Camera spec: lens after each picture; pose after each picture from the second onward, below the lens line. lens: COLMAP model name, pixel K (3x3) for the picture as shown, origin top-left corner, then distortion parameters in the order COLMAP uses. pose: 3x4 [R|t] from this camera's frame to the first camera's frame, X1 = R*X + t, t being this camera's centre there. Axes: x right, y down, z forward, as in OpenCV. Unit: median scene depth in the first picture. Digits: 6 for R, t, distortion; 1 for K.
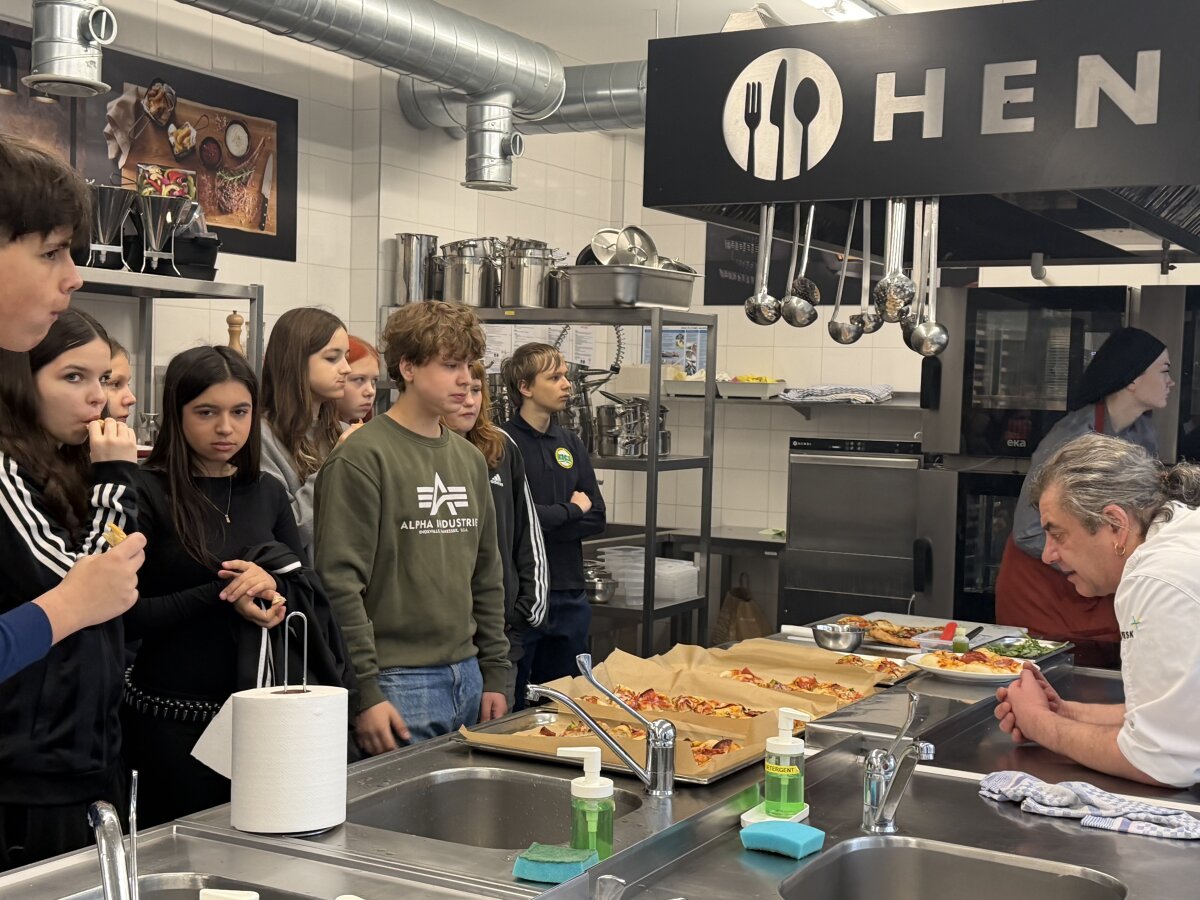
lens RADIAL K [[1577.2, 0, 600.1], [0, 1577.2, 451.3], [0, 0, 1]] dist [0.097310, 0.000000]
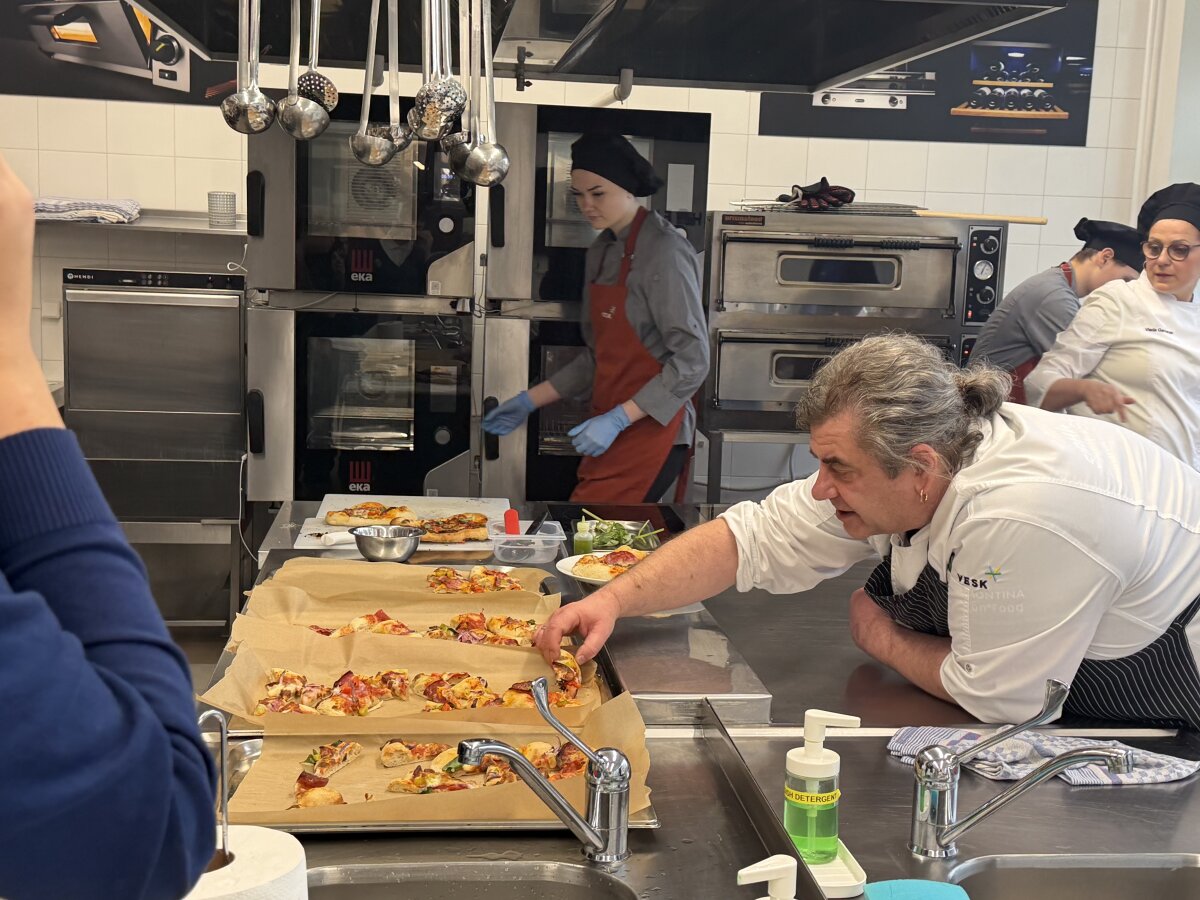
lens RADIAL K [[1577.2, 0, 602.5], [0, 1577.2, 451.7], [0, 0, 1]] dist [0.097310, 0.000000]
pose [[0.802639, -0.080314, 0.591033, -0.152787], [0.006418, 0.991999, 0.126085, -0.018105], [-0.596430, -0.097407, 0.796732, 0.208107]]
